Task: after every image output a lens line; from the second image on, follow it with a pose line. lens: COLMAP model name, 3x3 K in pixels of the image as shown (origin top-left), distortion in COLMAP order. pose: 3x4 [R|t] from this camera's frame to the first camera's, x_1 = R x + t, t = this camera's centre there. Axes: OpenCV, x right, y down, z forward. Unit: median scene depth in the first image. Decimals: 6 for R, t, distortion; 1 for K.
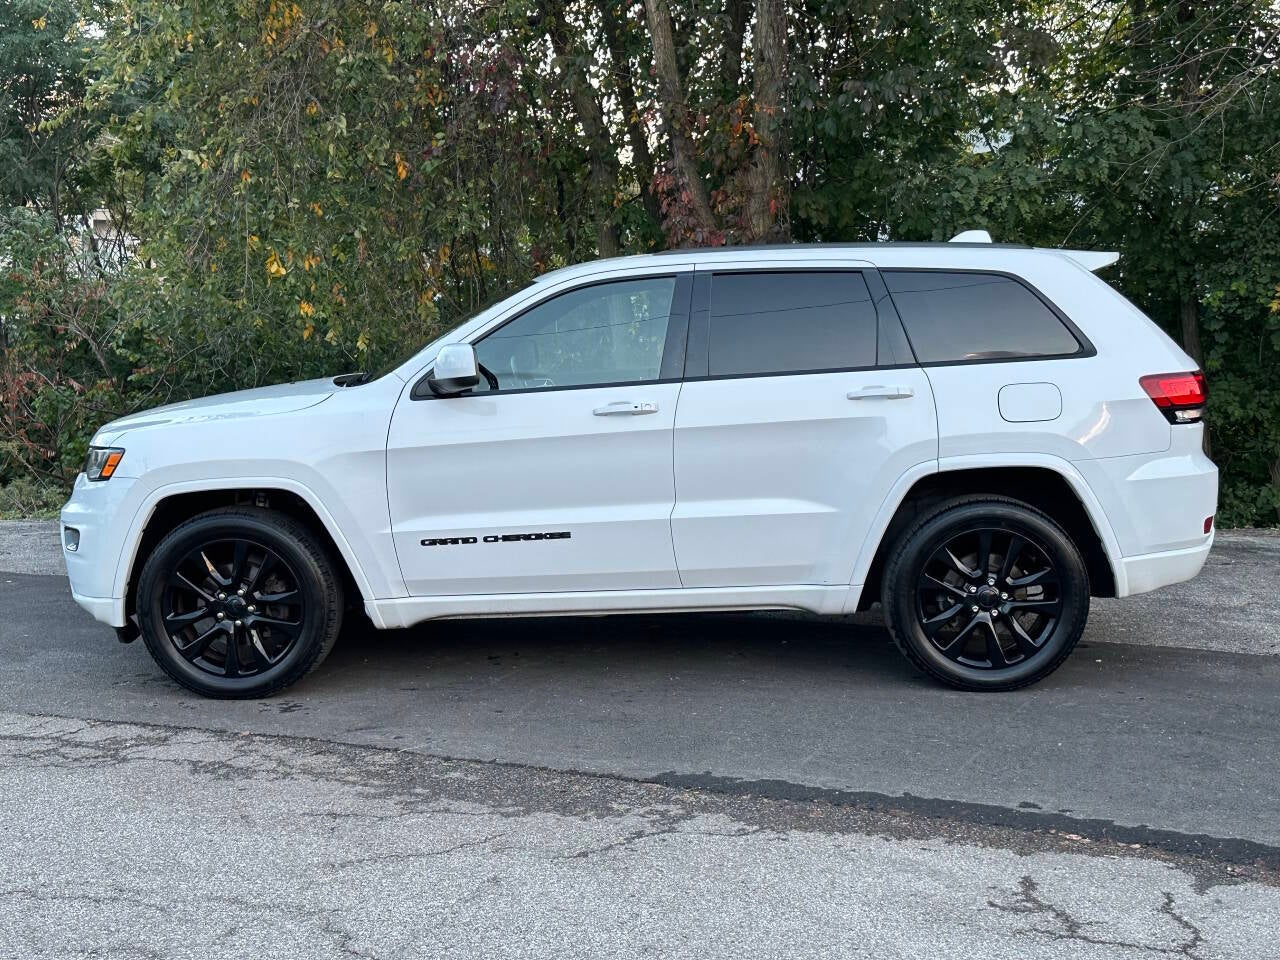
lens RADIAL K [[1585.5, 0, 633.9], [0, 1585.5, 472.8], [0, 0, 1]] dist [0.116225, 0.000000]
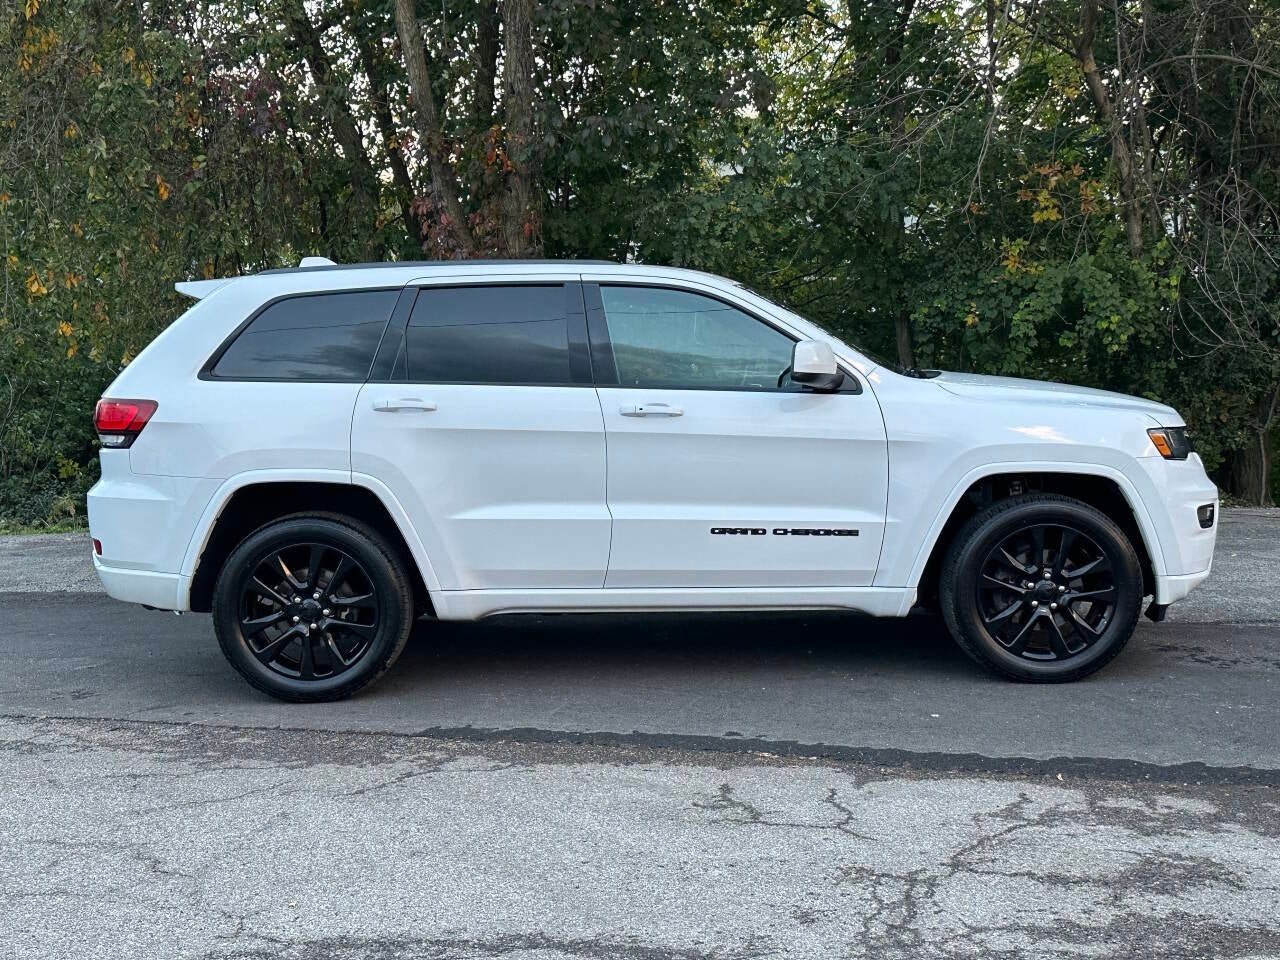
lens RADIAL K [[1585.5, 0, 638.3], [0, 1585.5, 484.7], [0, 0, 1]] dist [0.116225, 0.000000]
pose [[0.989145, -0.024224, 0.144929, 0.005140], [0.024485, 0.999700, -0.000013, 0.016190], [-0.144886, 0.003561, 0.989442, -0.176452]]
